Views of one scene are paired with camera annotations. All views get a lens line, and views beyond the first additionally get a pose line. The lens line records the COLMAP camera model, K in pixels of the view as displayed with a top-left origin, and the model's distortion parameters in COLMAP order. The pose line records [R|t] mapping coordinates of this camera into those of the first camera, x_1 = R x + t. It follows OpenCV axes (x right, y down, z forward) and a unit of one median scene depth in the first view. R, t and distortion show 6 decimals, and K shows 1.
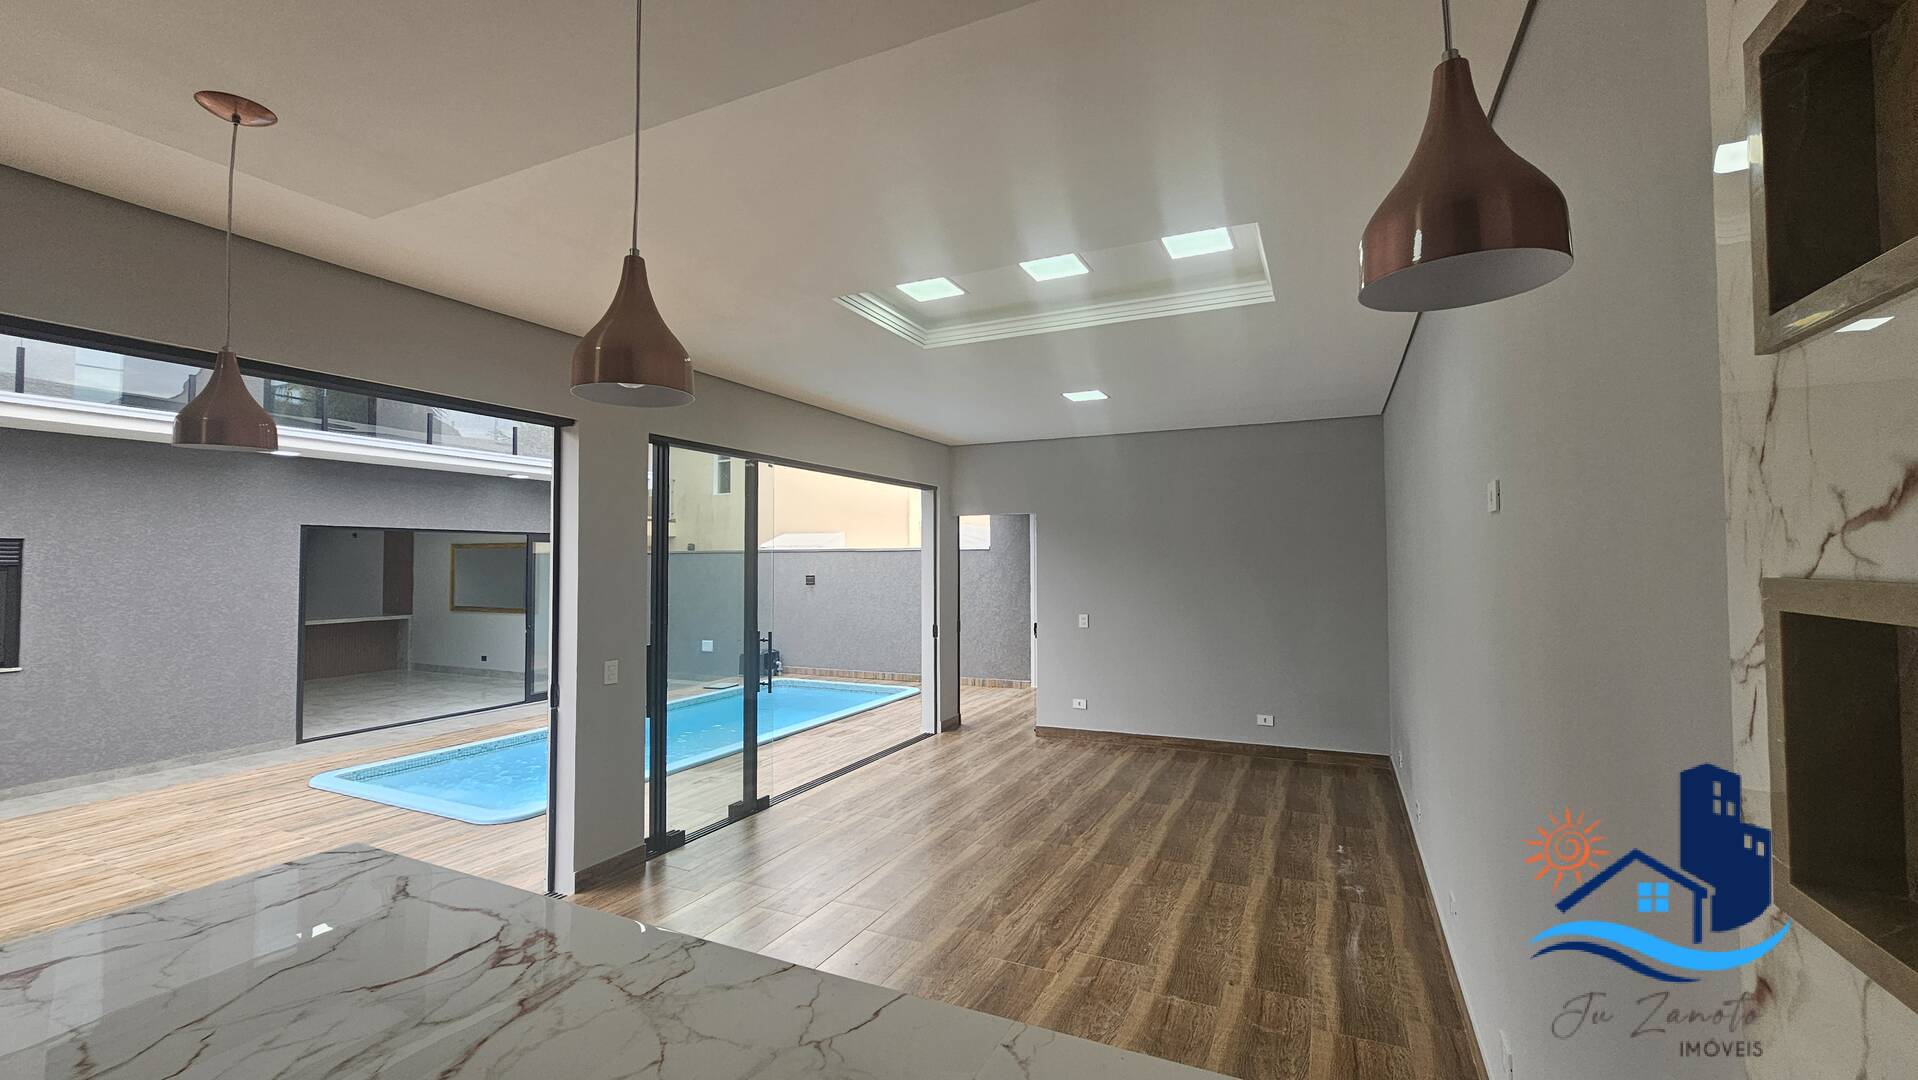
lens RADIAL K [[784.8, 0, 969.9], [0, 784.8, 535.3], [0, 0, 1]] dist [-0.005774, 0.001234]
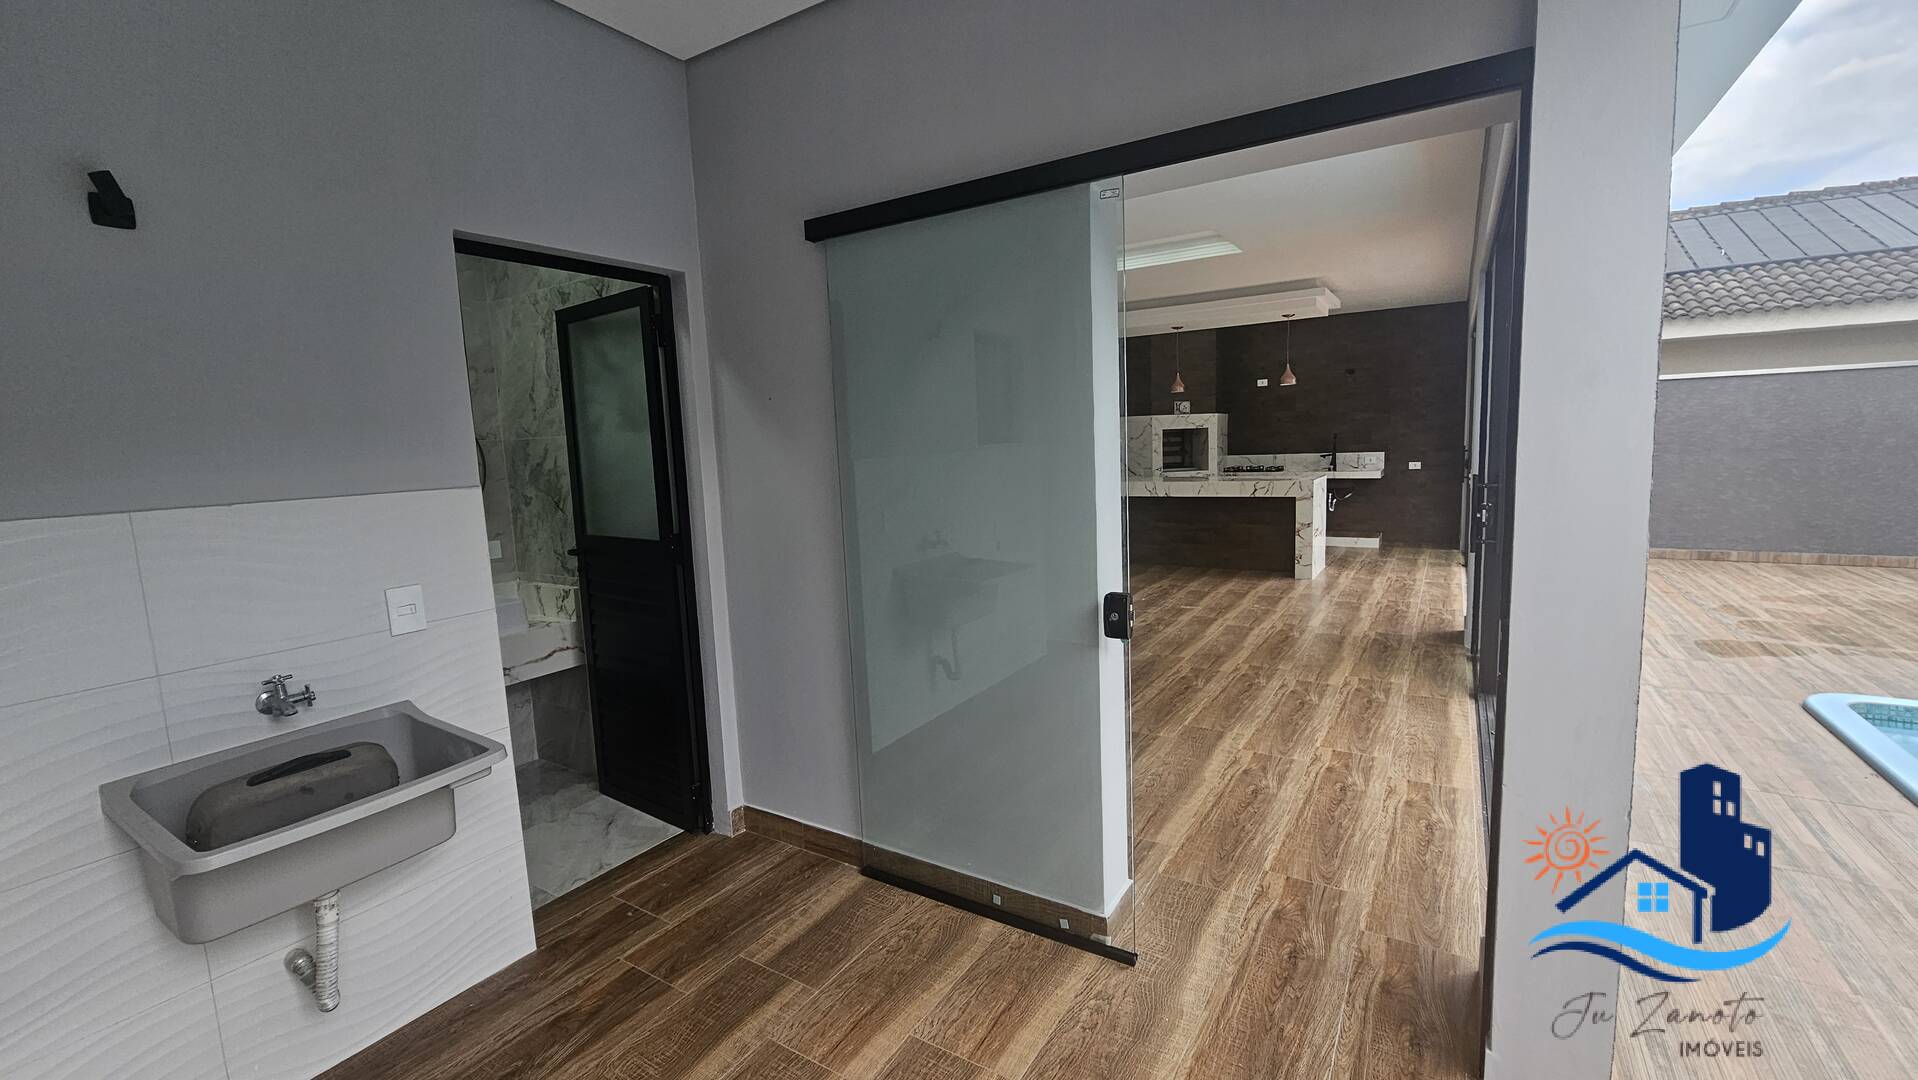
lens RADIAL K [[784.8, 0, 952.4], [0, 784.8, 549.1], [0, 0, 1]] dist [-0.005774, 0.001234]
pose [[-0.990129, 0.021877, 0.138442, 0.364588], [0.037320, 0.993236, 0.109955, 0.099095], [-0.135100, 0.114036, -0.984248, 2.061657]]
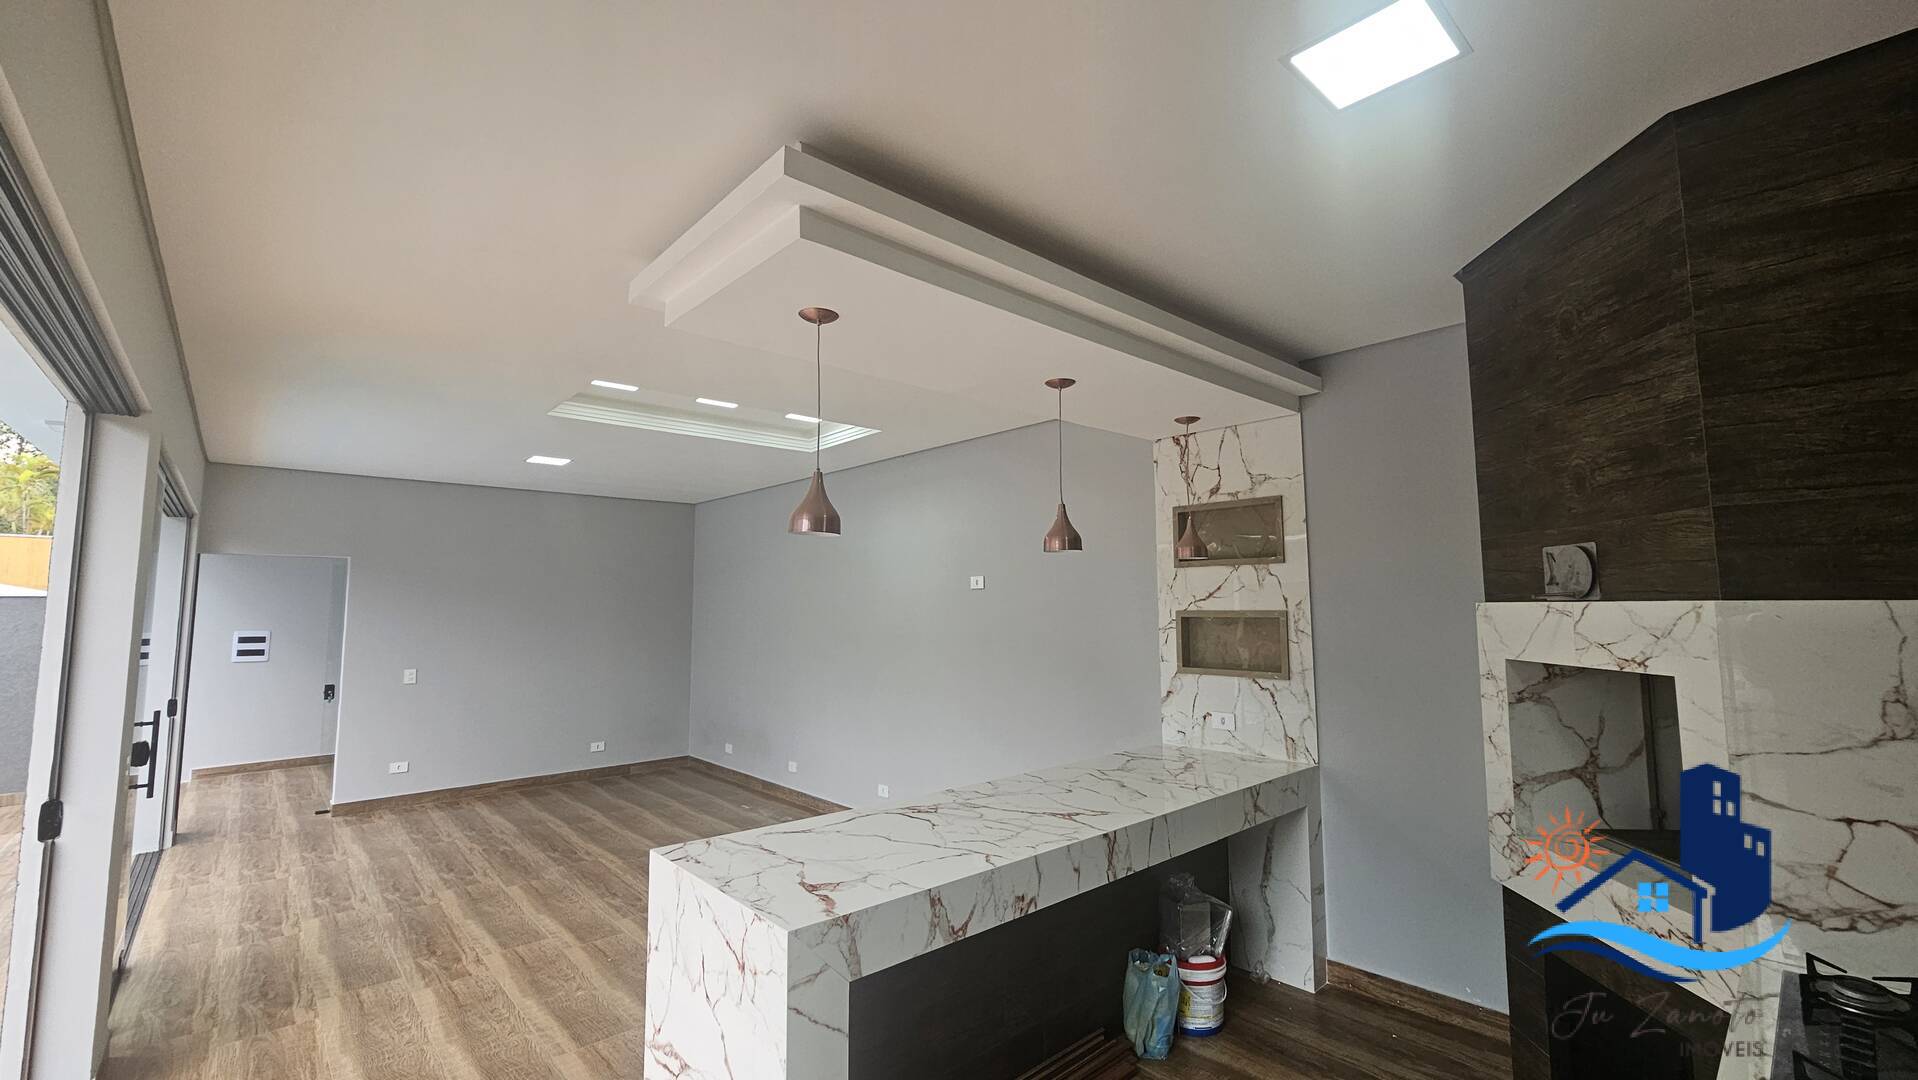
lens RADIAL K [[784.8, 0, 964.4], [0, 784.8, 533.4], [0, 0, 1]] dist [-0.005774, 0.001234]
pose [[0.385844, 0.087821, 0.918375, -0.532698], [-0.025117, 0.996090, -0.084701, 0.002452], [-0.922222, 0.009615, 0.386541, 0.032821]]
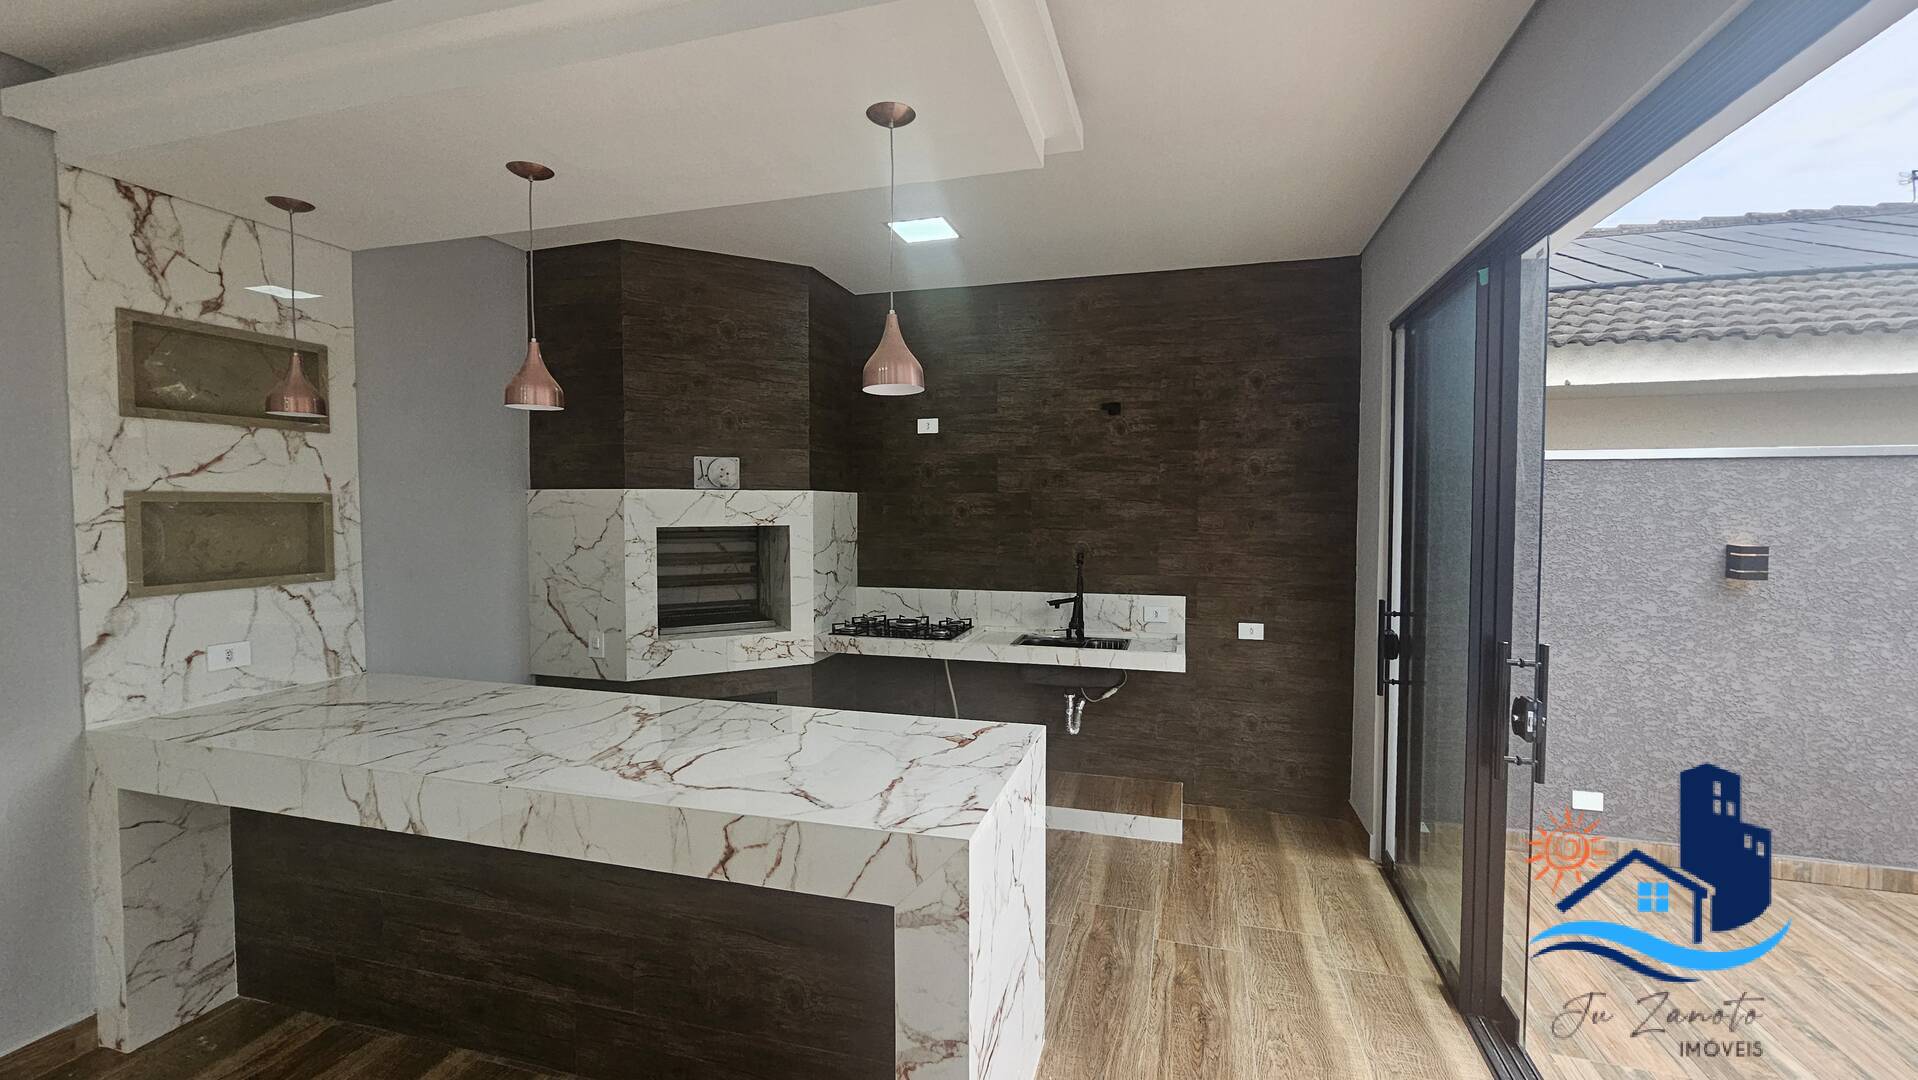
lens RADIAL K [[784.8, 0, 969.9], [0, 784.8, 532.3], [0, 0, 1]] dist [-0.005774, 0.001234]
pose [[-0.987611, 0.010860, -0.156544, -0.206600], [0.010199, 0.999935, 0.005028, 0.027980], [0.156588, 0.003369, -0.987658, 0.541011]]
